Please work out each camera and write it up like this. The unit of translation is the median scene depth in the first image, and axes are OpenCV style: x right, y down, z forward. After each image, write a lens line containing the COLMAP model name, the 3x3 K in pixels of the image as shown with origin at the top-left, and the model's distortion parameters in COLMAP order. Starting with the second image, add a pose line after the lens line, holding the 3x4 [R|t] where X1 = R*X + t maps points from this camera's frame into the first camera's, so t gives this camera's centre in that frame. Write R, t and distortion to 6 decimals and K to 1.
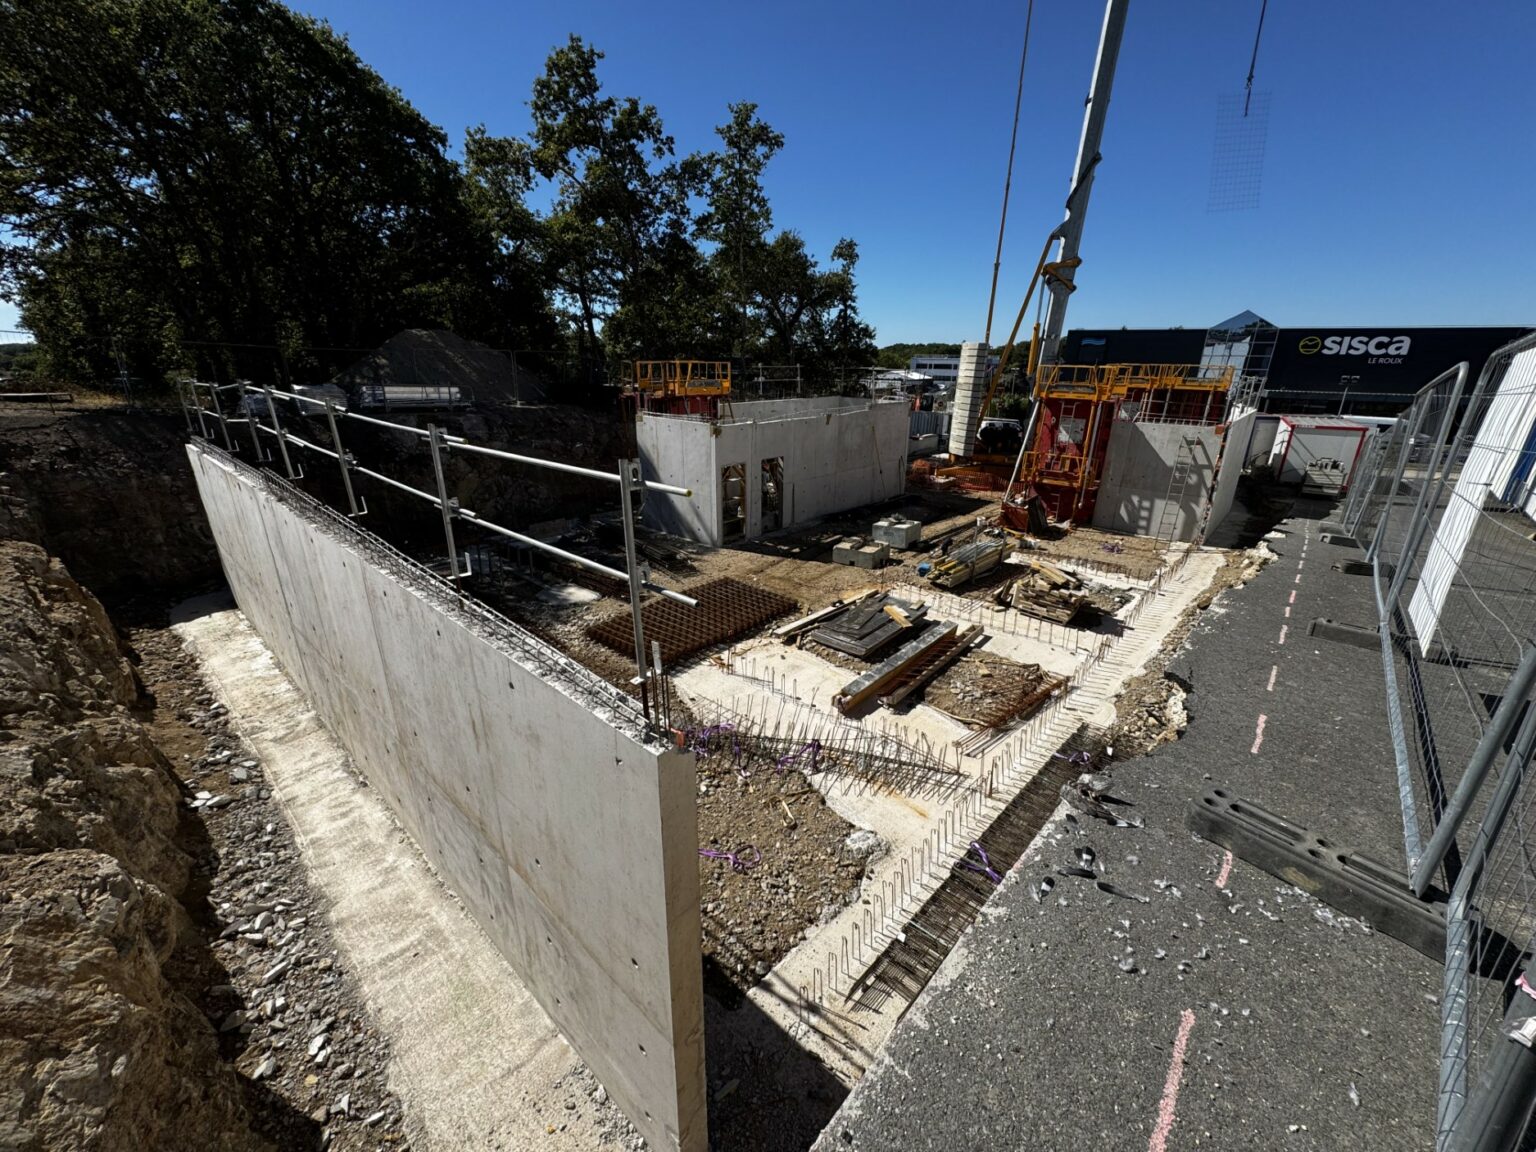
lens RADIAL K [[611.0, 0, 768.0], [0, 611.0, 576.0], [0, 0, 1]] dist [0.001625, -0.000169]
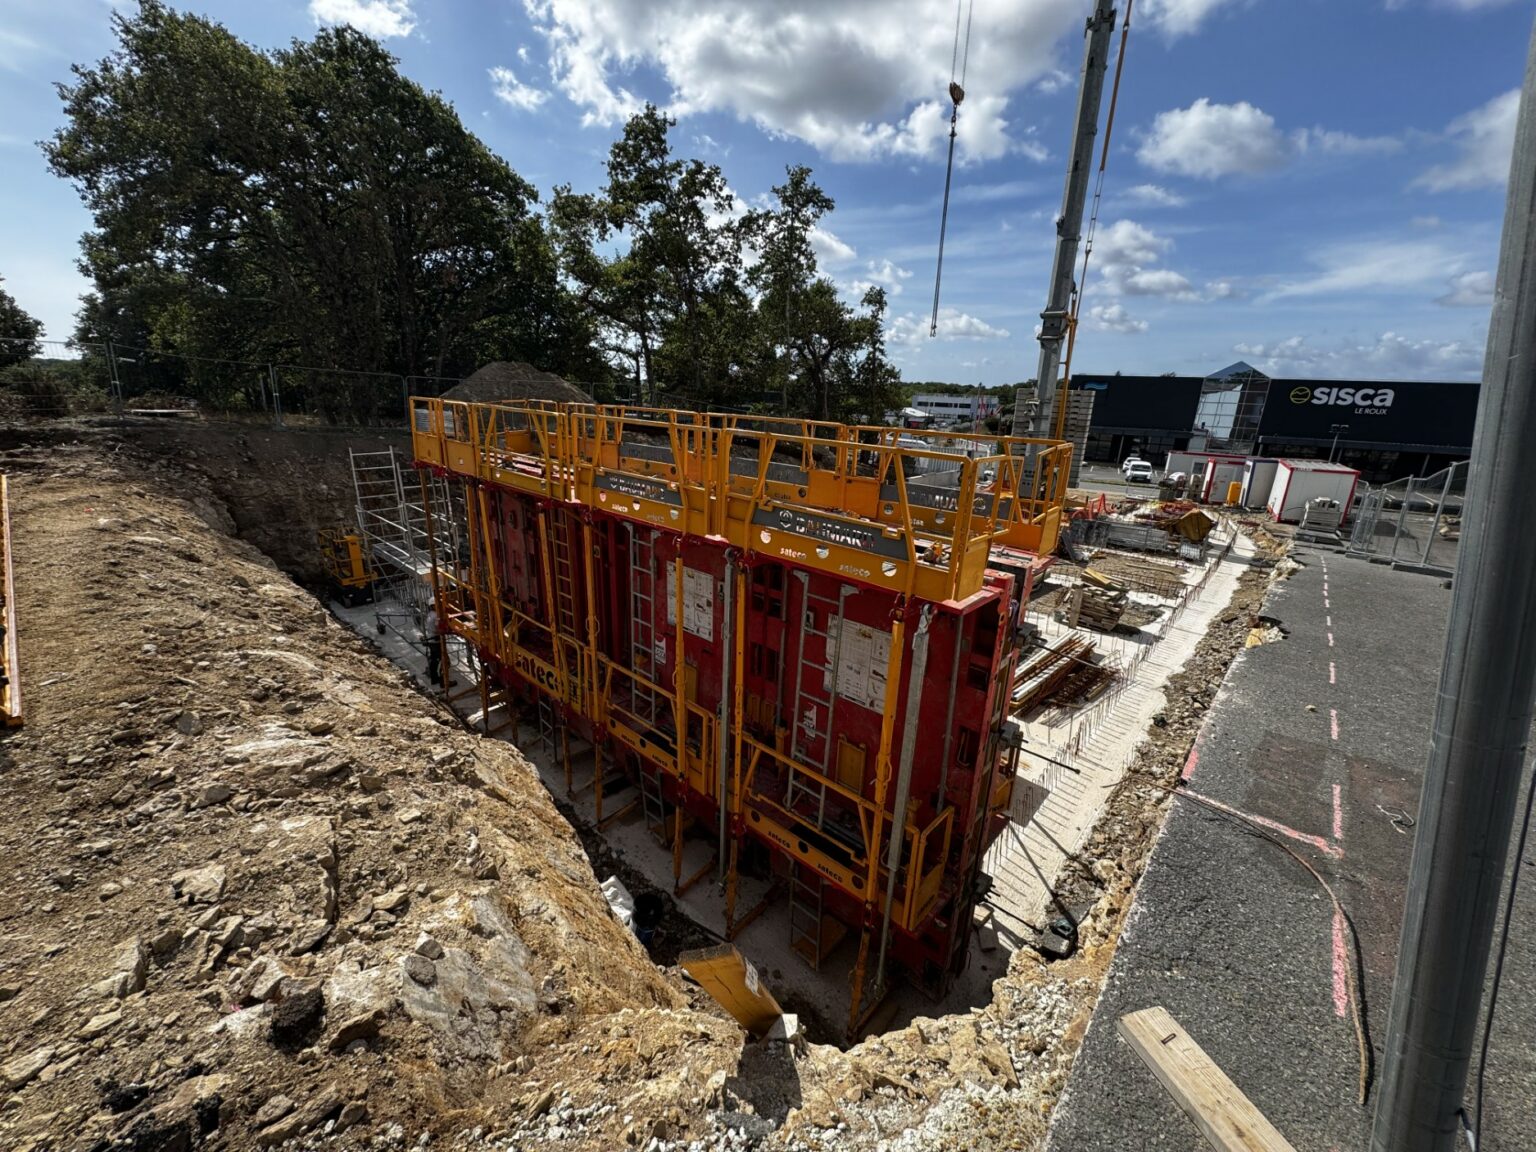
lens RADIAL K [[612.4, 0, 768.5], [0, 612.4, 584.7], [0, 0, 1]] dist [0.001058, 0.000238]
pose [[0.999688, 0.021435, 0.012841, -0.085214], [-0.020935, 0.999061, -0.037942, 0.022155], [-0.013642, 0.037662, 0.999197, -0.074591]]
